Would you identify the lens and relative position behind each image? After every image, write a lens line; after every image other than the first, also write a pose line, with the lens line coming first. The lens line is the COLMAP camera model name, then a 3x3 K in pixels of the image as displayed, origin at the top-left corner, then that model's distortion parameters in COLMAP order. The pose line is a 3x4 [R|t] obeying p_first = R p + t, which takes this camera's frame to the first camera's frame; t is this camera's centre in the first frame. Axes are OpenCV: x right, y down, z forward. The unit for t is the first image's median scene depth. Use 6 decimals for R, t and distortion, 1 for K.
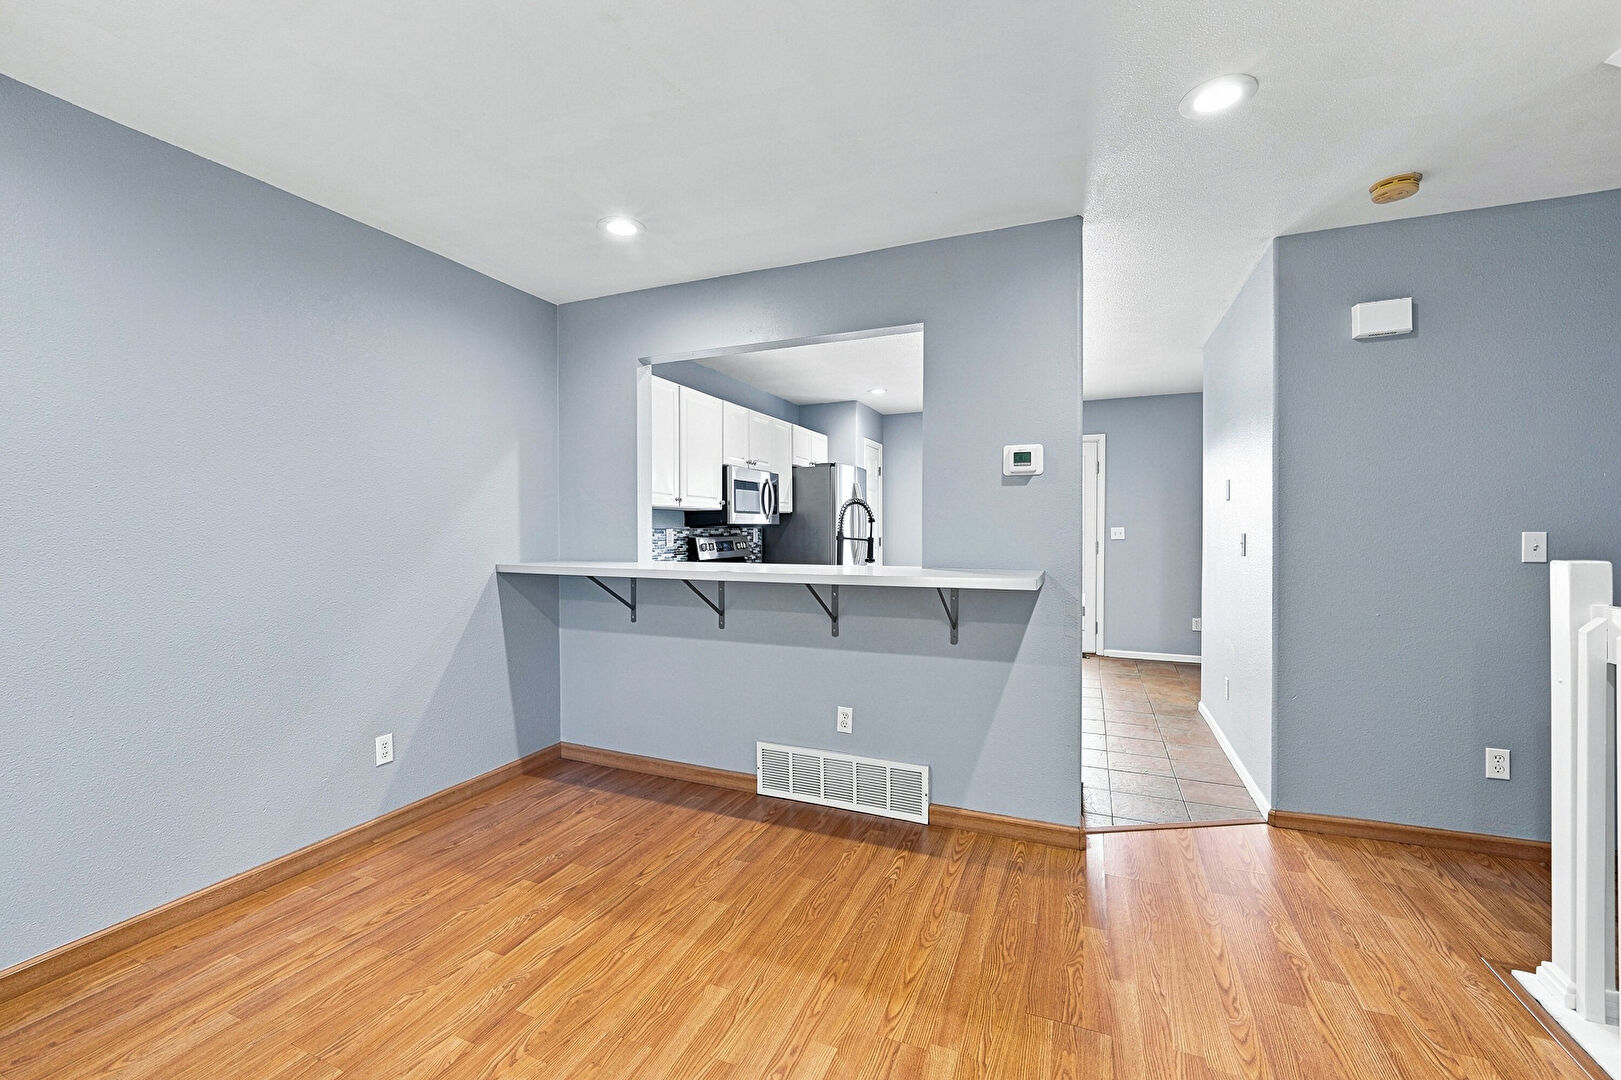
lens RADIAL K [[649.0, 0, 835.6], [0, 649.0, 538.6], [0, 0, 1]] dist [-0.008684, -0.001260]
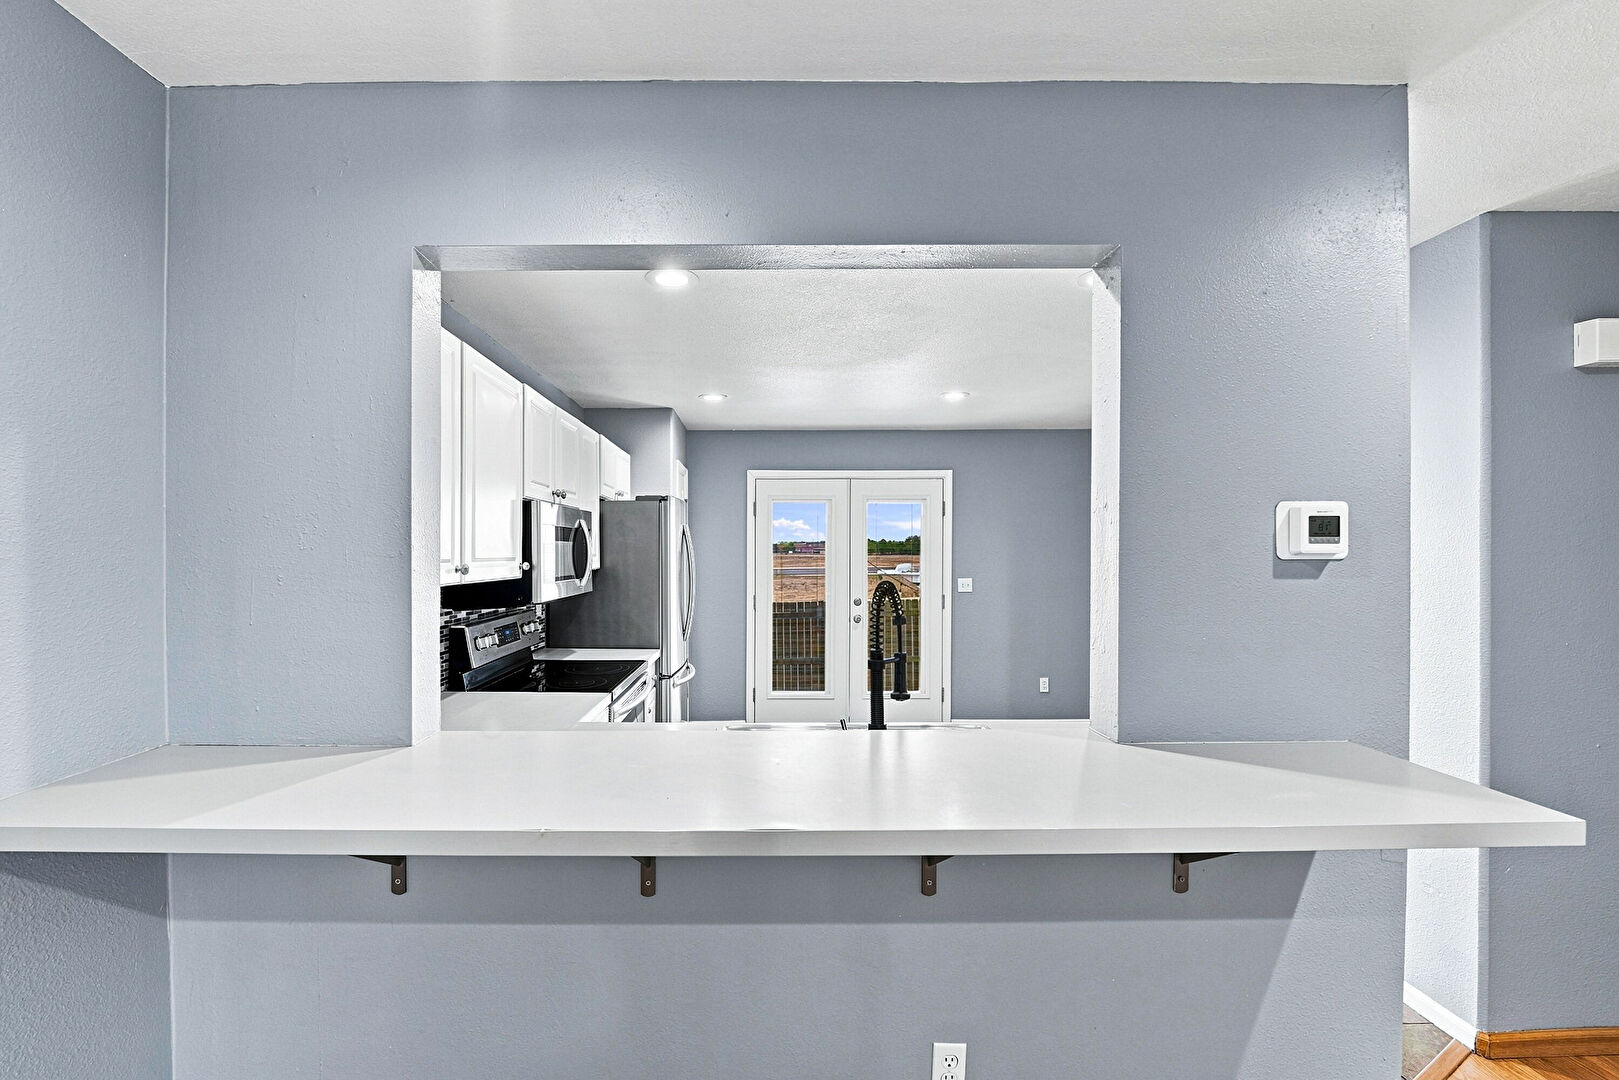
lens RADIAL K [[648.2, 0, 766.3], [0, 648.2, 554.2], [0, 0, 1]] dist [-0.008684, -0.001260]
pose [[0.931117, -0.001677, 0.364717, -0.290211], [0.005866, 0.999929, -0.010378, -0.093352], [-0.364674, 0.011803, 0.931061, 0.636321]]
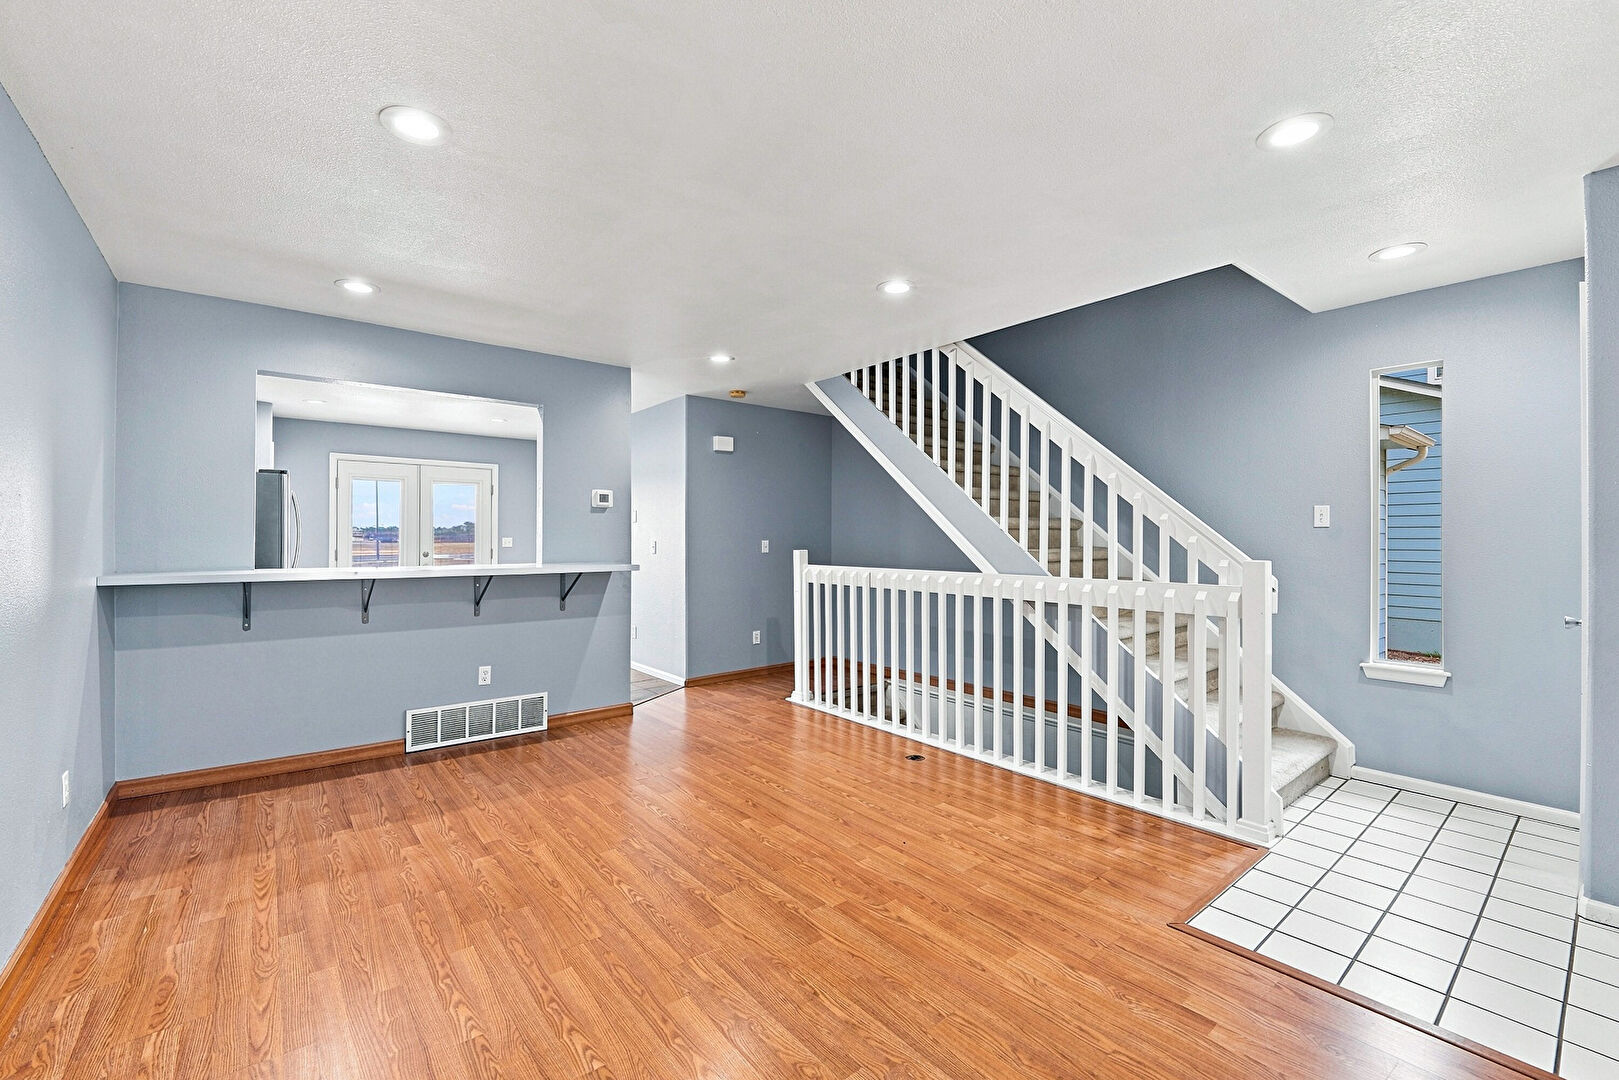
lens RADIAL K [[648.2, 0, 792.1], [0, 648.2, 542.2], [0, 0, 1]] dist [-0.008684, -0.001260]
pose [[0.485331, -0.000942, 0.874330, -0.915240], [0.010926, 0.999928, -0.004988, 0.008707], [-0.874262, 0.011974, 0.485306, -0.262115]]
